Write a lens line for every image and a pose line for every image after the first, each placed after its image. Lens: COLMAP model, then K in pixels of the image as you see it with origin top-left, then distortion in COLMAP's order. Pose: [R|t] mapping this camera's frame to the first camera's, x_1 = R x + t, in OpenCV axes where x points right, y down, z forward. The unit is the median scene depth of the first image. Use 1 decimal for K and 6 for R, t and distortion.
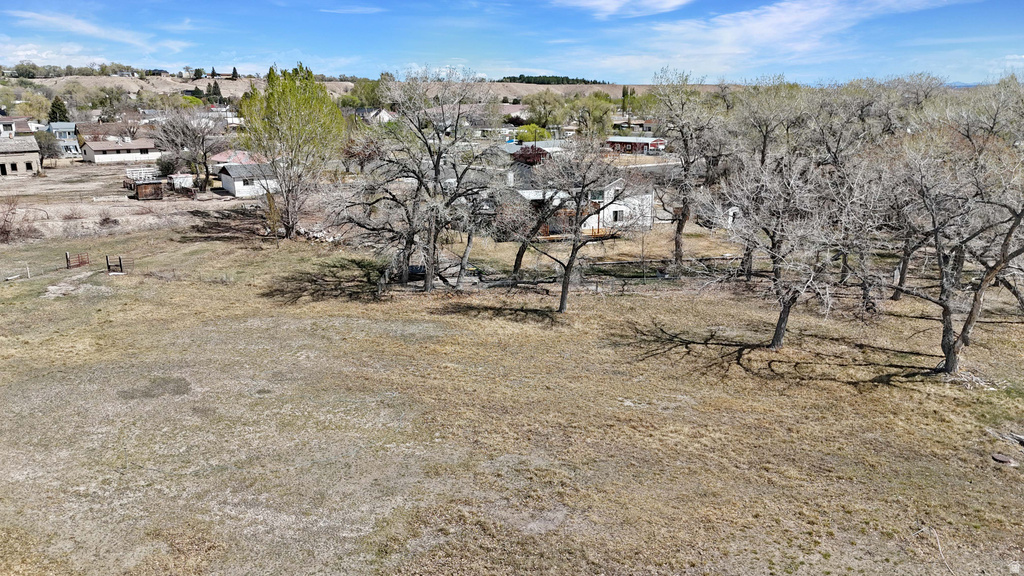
lens RADIAL K [[753.1, 0, 510.6], [0, 753.1, 290.9], [0, 0, 1]] dist [0.068876, -0.060498]
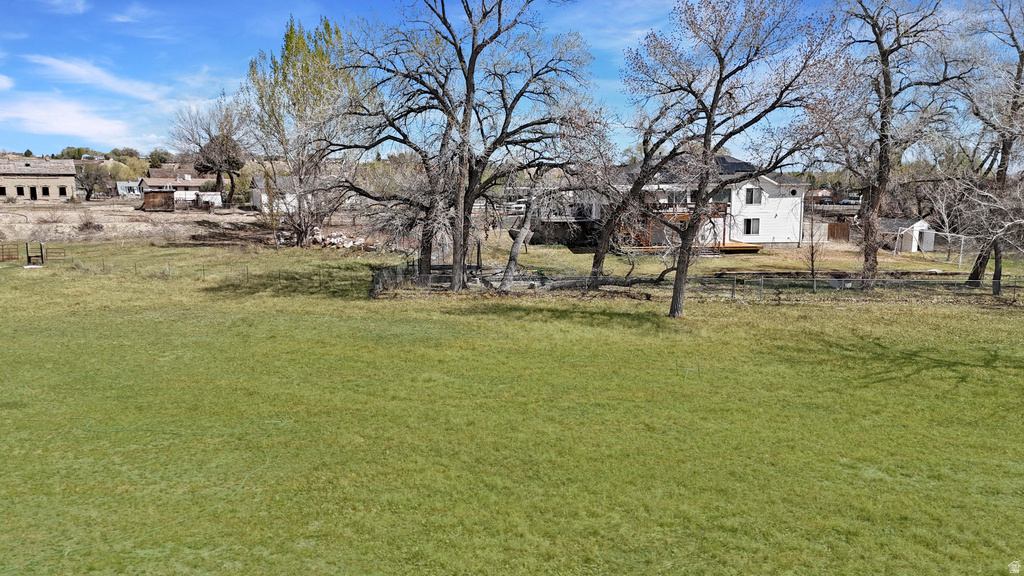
lens RADIAL K [[753.1, 0, 510.7], [0, 753.1, 287.1], [0, 0, 1]] dist [0.068876, -0.060498]
pose [[0.991262, 0.021754, -0.130102, 0.019102], [-0.037621, 0.991966, -0.120778, 0.075992], [0.126429, 0.124617, 0.984117, 0.413951]]
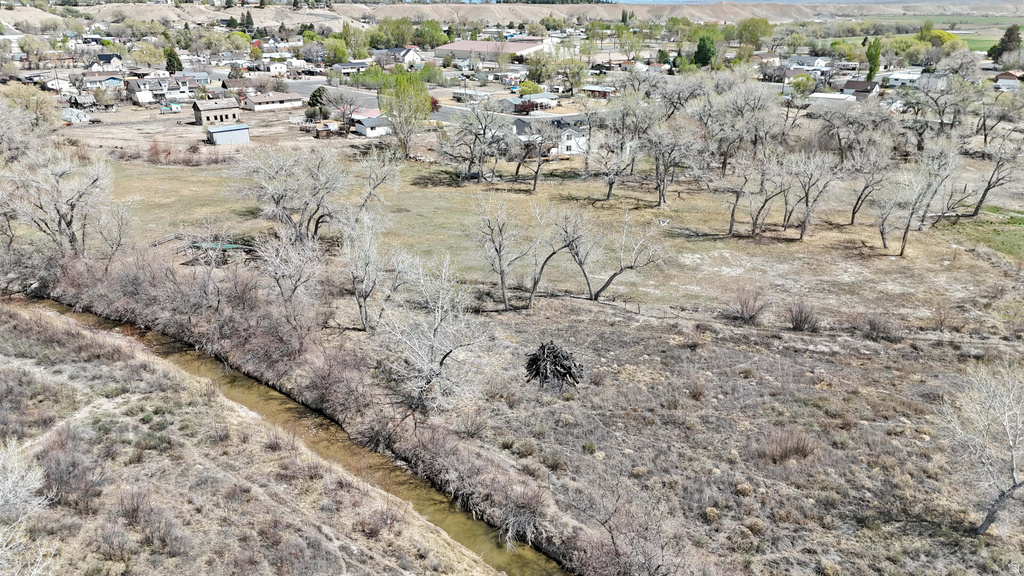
lens RADIAL K [[753.1, 0, 510.6], [0, 753.1, 292.0], [0, 0, 1]] dist [0.068876, -0.060498]
pose [[0.999972, 0.000655, -0.007436, 0.007205], [0.000163, 0.993988, 0.109489, 0.087239], [0.007463, -0.109488, 0.993960, -1.511841]]
